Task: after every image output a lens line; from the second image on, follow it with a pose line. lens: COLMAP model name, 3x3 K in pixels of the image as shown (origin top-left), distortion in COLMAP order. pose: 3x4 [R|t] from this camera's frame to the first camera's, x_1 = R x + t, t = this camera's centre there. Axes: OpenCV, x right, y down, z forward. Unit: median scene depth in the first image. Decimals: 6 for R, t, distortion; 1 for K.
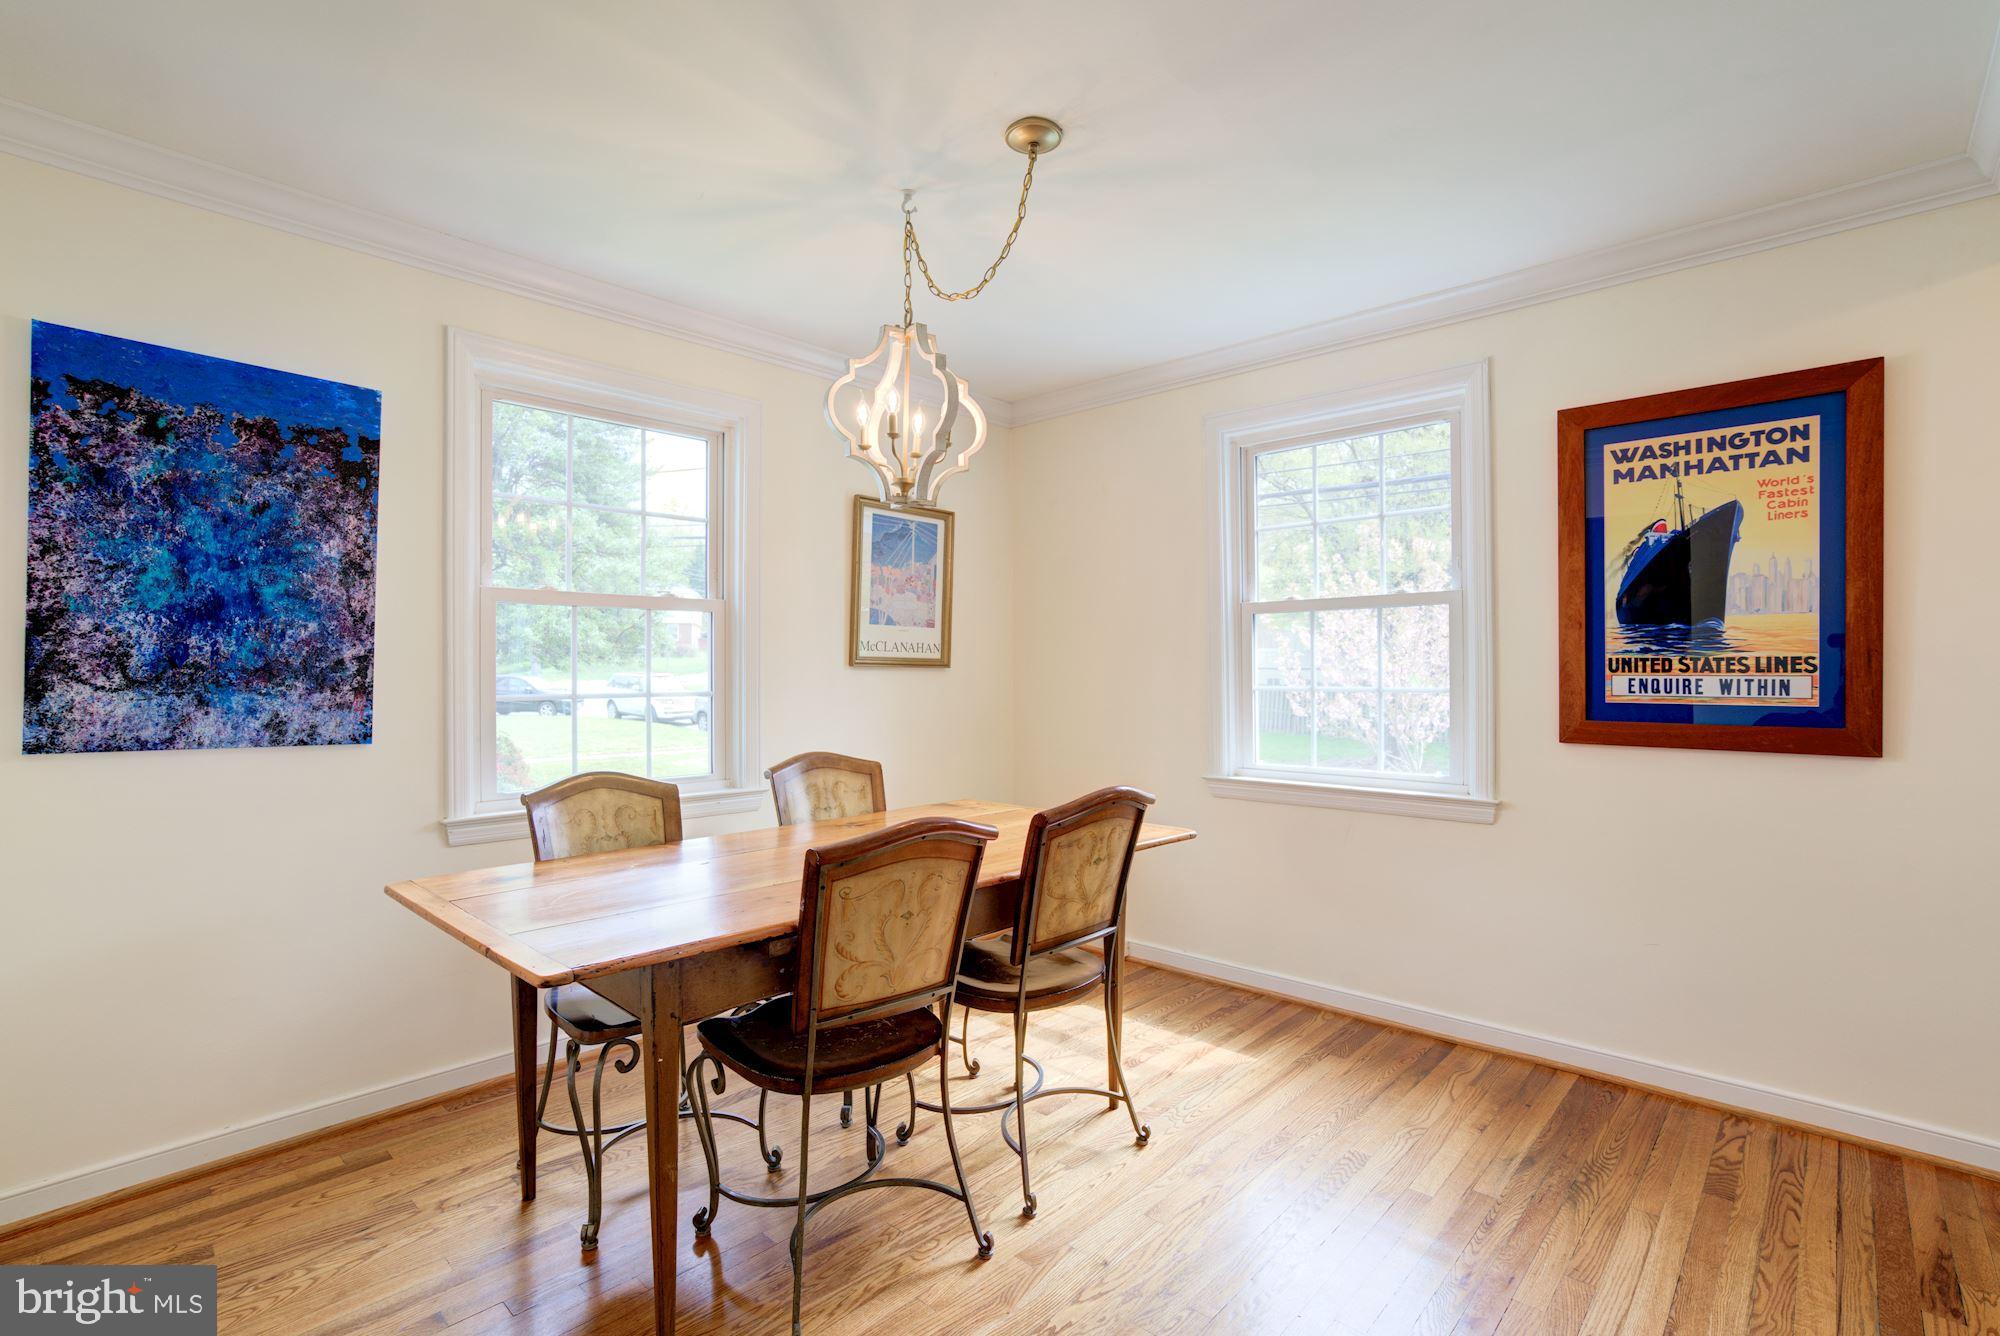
lens RADIAL K [[918.3, 0, 1009.2], [0, 918.3, 671.0], [0, 0, 1]] dist [-0.005771, 0.004139]
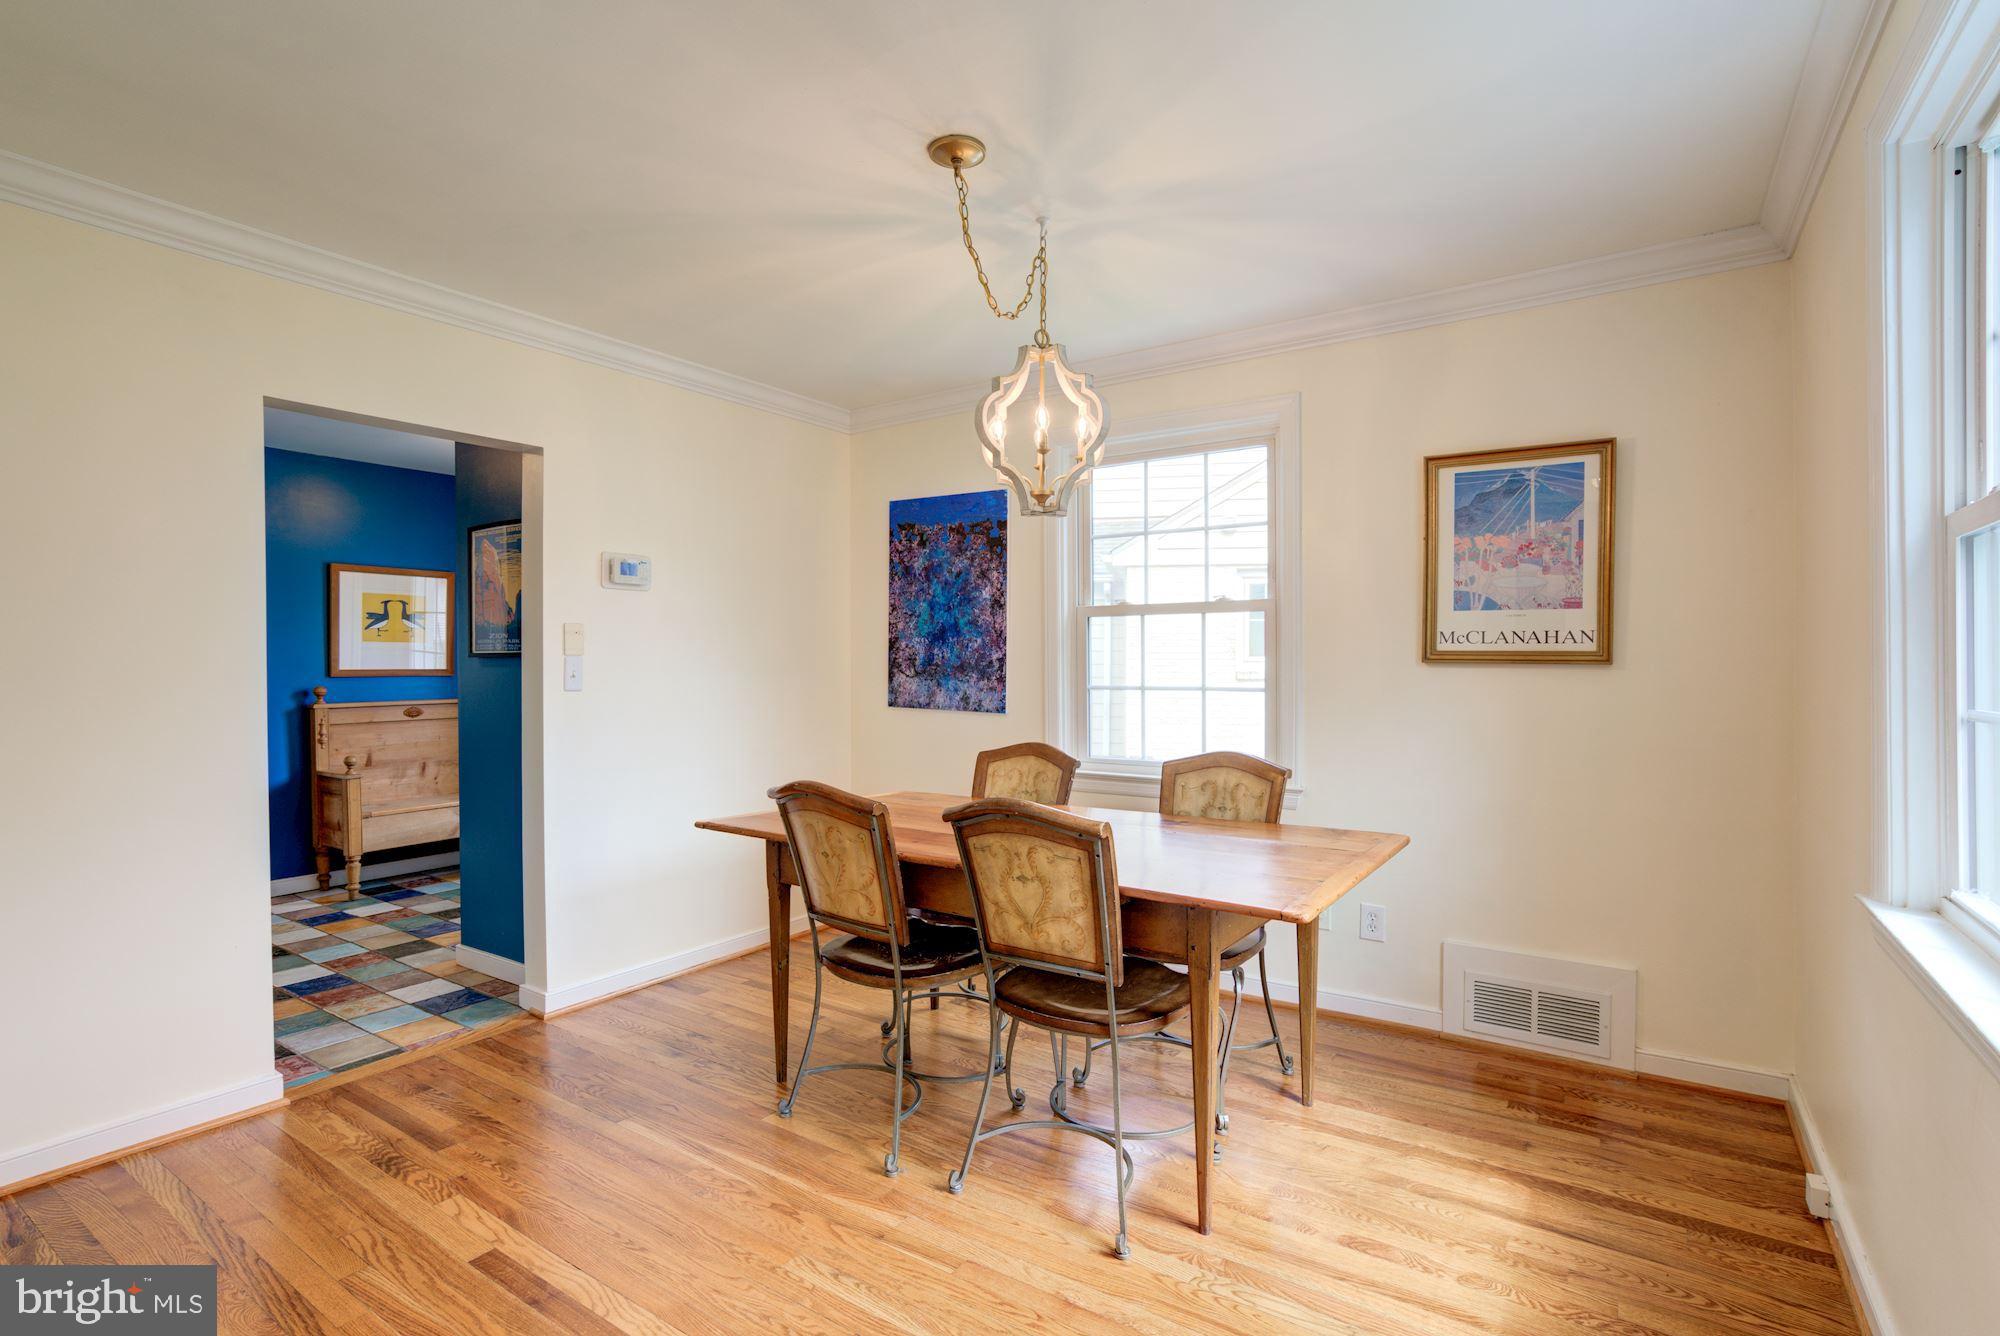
lens RADIAL K [[918.3, 0, 1007.8], [0, 918.3, 663.8], [0, 0, 1]] dist [-0.005771, 0.004139]
pose [[0.197237, 0.001033, -0.980355, 0.880968], [0.001020, 0.999999, 0.001258, -0.008722], [0.980355, -0.001248, 0.197235, 0.709637]]
